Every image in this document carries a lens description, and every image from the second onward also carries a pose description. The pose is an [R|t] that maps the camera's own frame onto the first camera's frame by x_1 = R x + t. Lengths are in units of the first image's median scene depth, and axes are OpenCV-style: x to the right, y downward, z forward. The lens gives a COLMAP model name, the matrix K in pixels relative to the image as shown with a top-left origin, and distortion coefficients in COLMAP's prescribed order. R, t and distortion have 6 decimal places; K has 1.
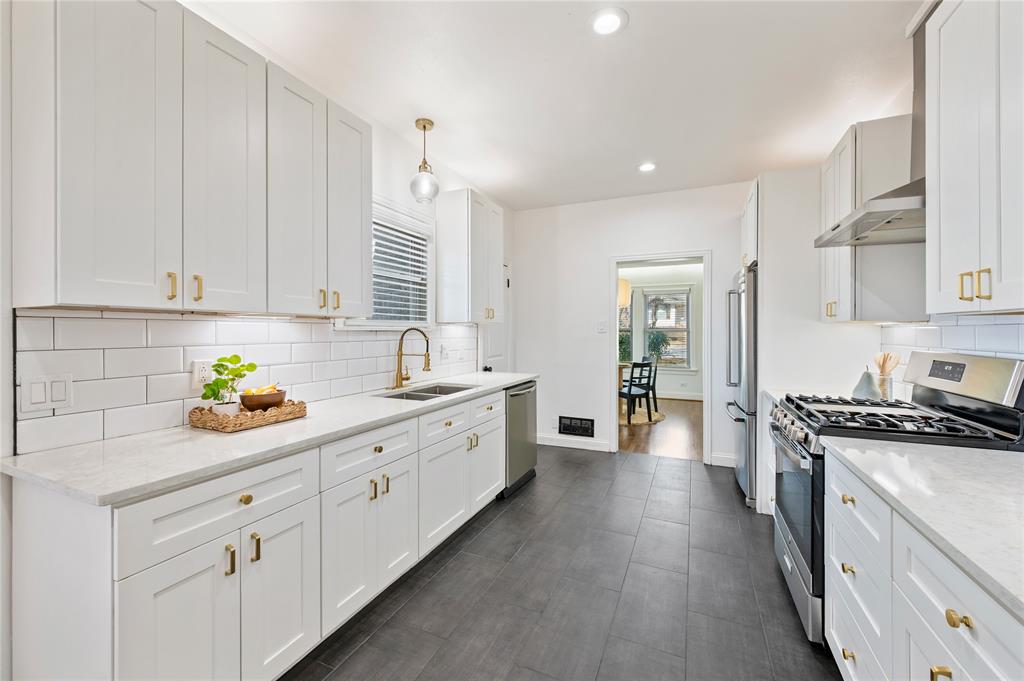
lens RADIAL K [[410.7, 0, 508.4], [0, 410.7, 334.2], [0, 0, 1]] dist [-0.000747, 0.000487]
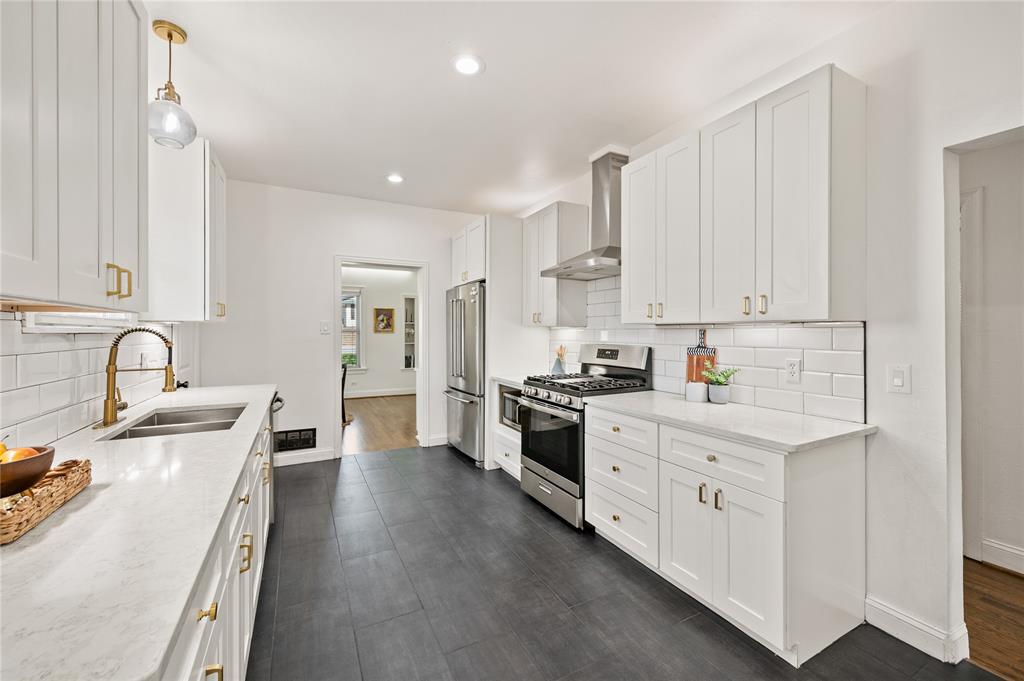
lens RADIAL K [[410.7, 0, 515.1], [0, 410.7, 334.3], [0, 0, 1]] dist [-0.000747, 0.000487]
pose [[0.613738, -0.006202, 0.789485, -0.381221], [0.006930, 0.999973, 0.002469, -0.003659], [-0.789479, 0.003956, 0.613764, 0.122448]]
